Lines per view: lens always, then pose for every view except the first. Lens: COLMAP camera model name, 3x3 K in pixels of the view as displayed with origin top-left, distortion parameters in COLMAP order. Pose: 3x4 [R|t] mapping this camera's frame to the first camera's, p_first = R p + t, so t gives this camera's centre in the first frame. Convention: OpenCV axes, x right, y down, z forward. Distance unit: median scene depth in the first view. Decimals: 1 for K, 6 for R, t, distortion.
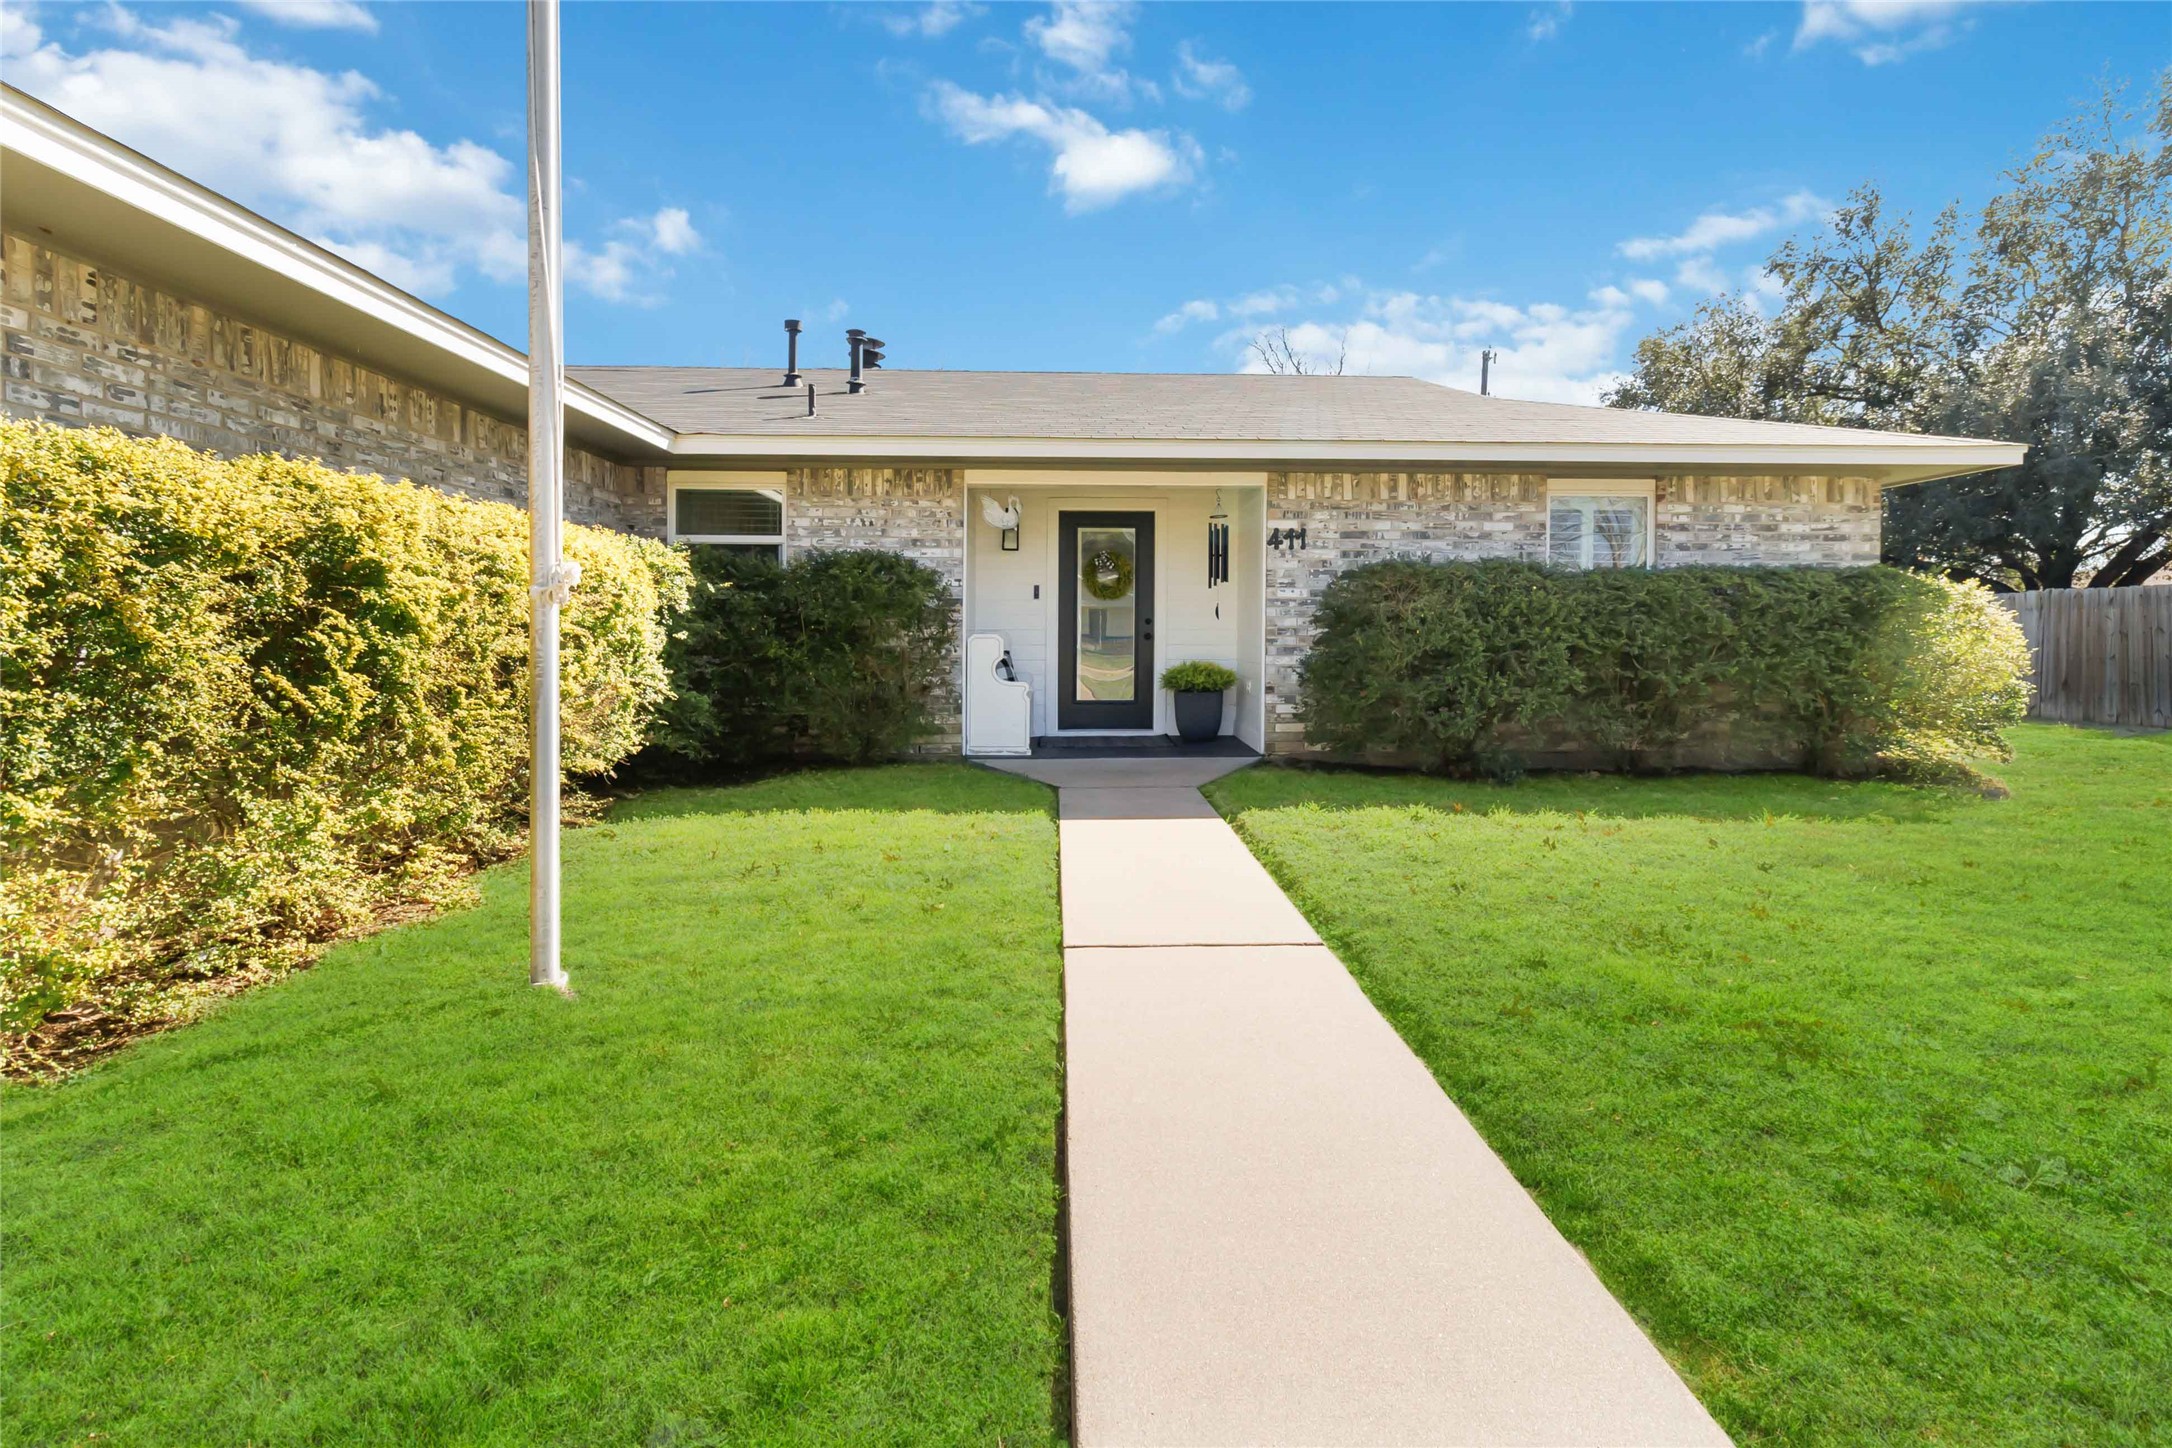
lens RADIAL K [[1006.6, 0, 1099.4], [0, 1006.6, 696.6], [0, 0, 1]] dist [0.004073, 0.000108]
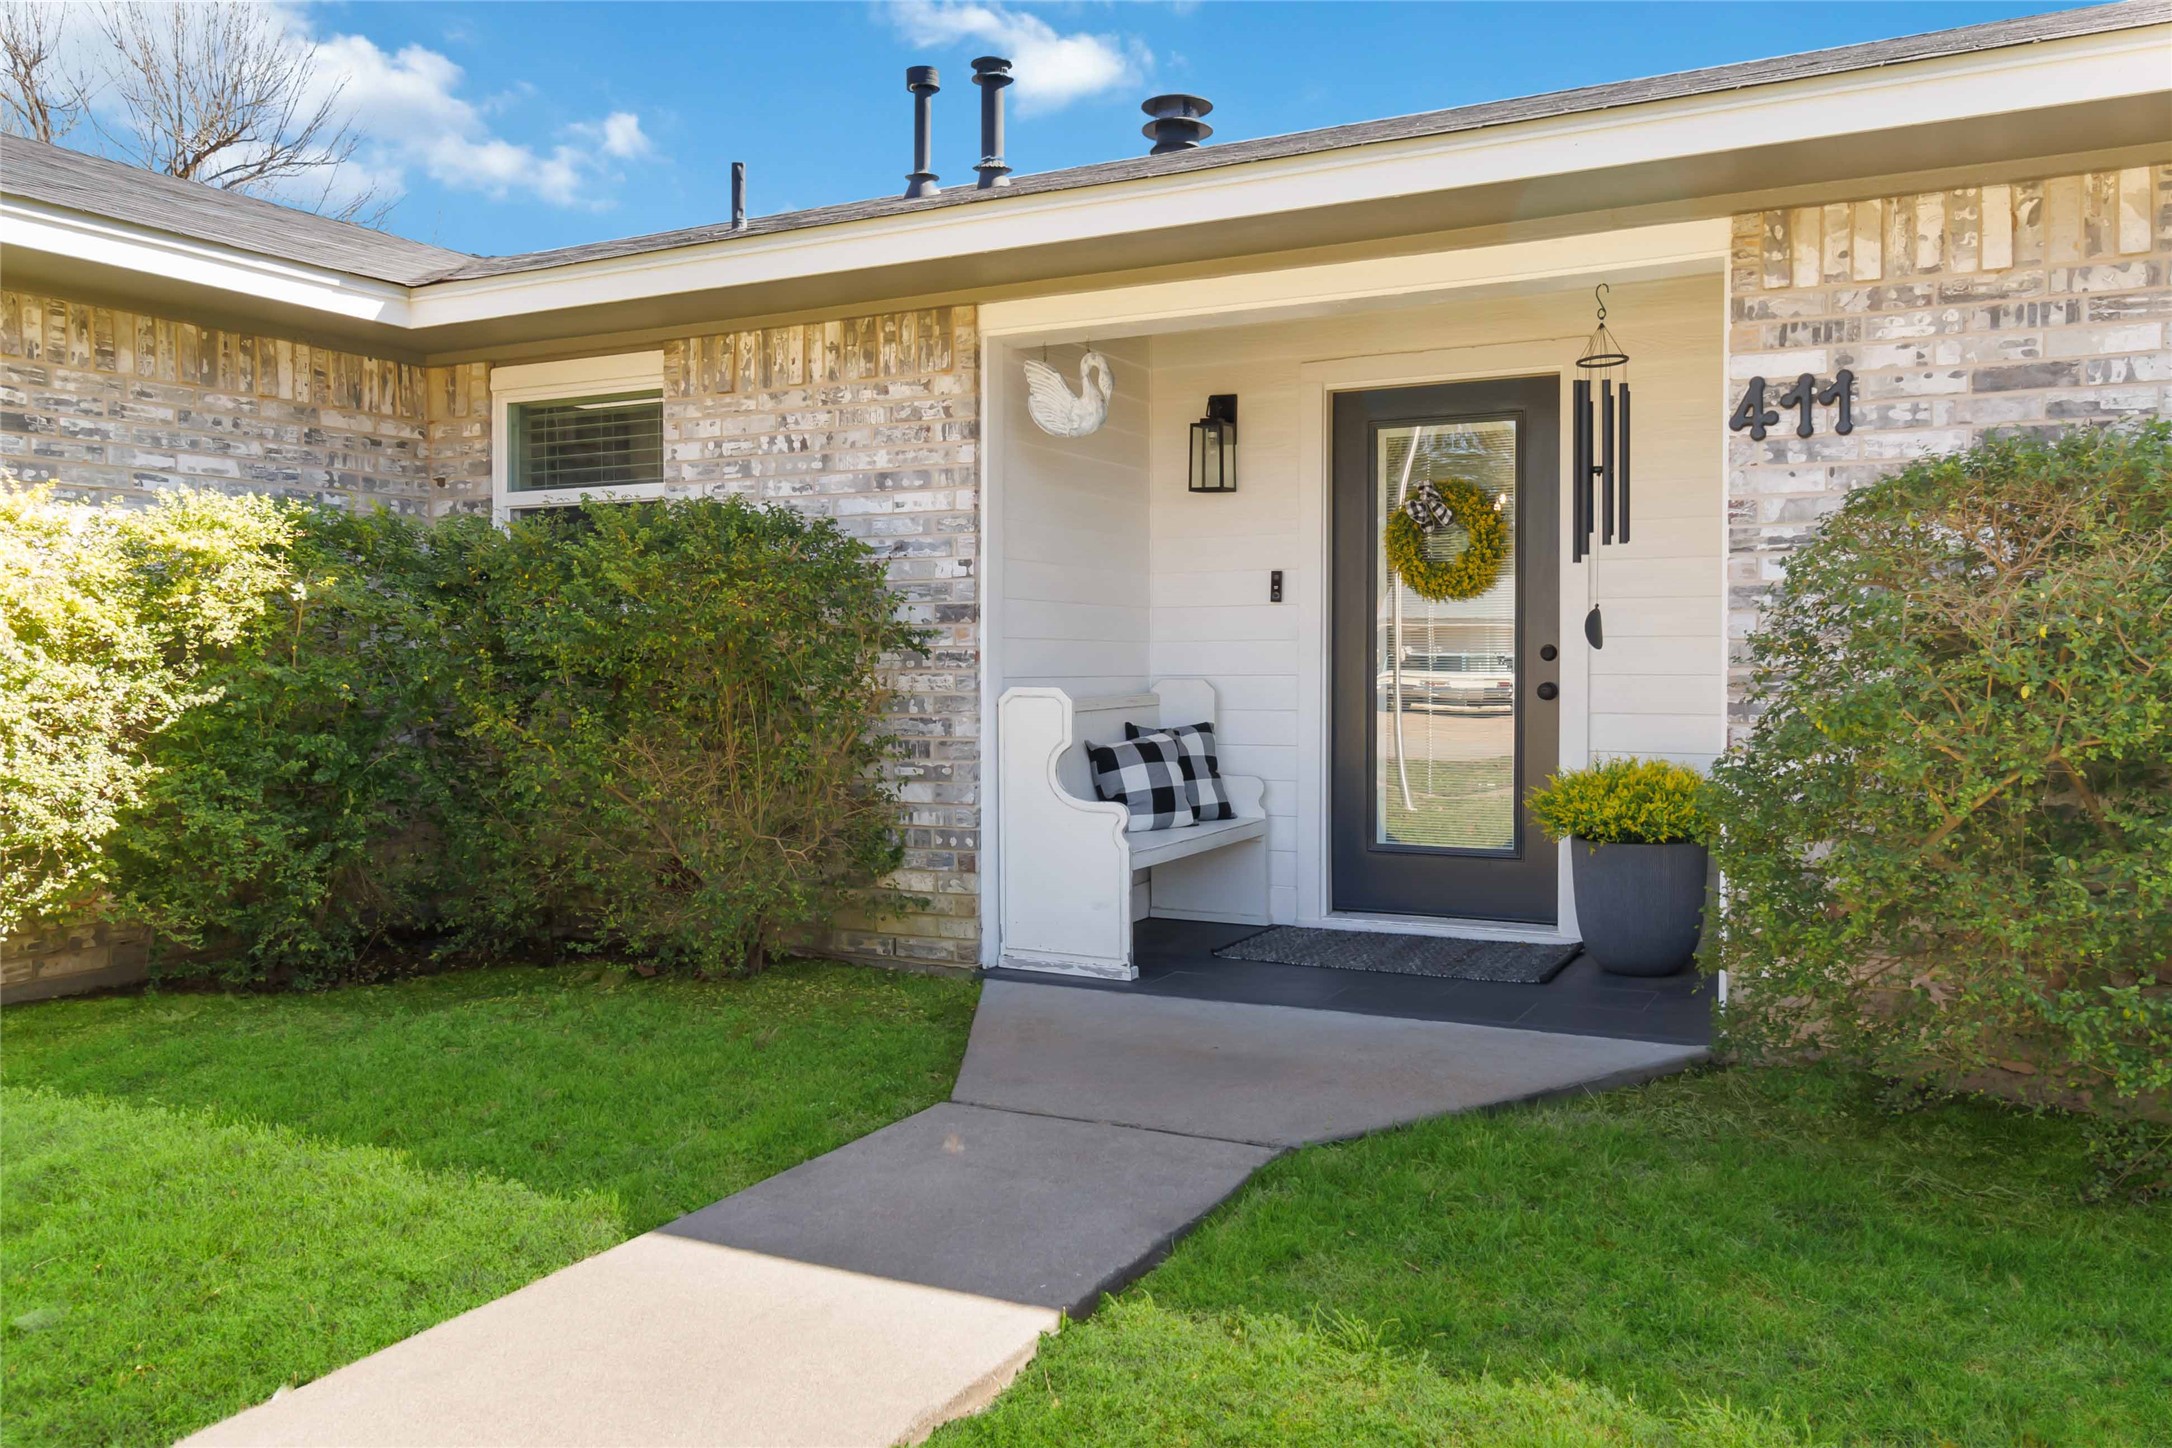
lens RADIAL K [[1698.1, 0, 1086.0], [0, 1698.1, 741.6], [0, 0, 1]] dist [0.002465, 0.000870]
pose [[0.864668, 0.020025, -0.501944, 0.269596], [-0.029794, 0.999490, -0.011451, -0.032099], [0.501459, 0.024856, 0.864824, 0.397533]]
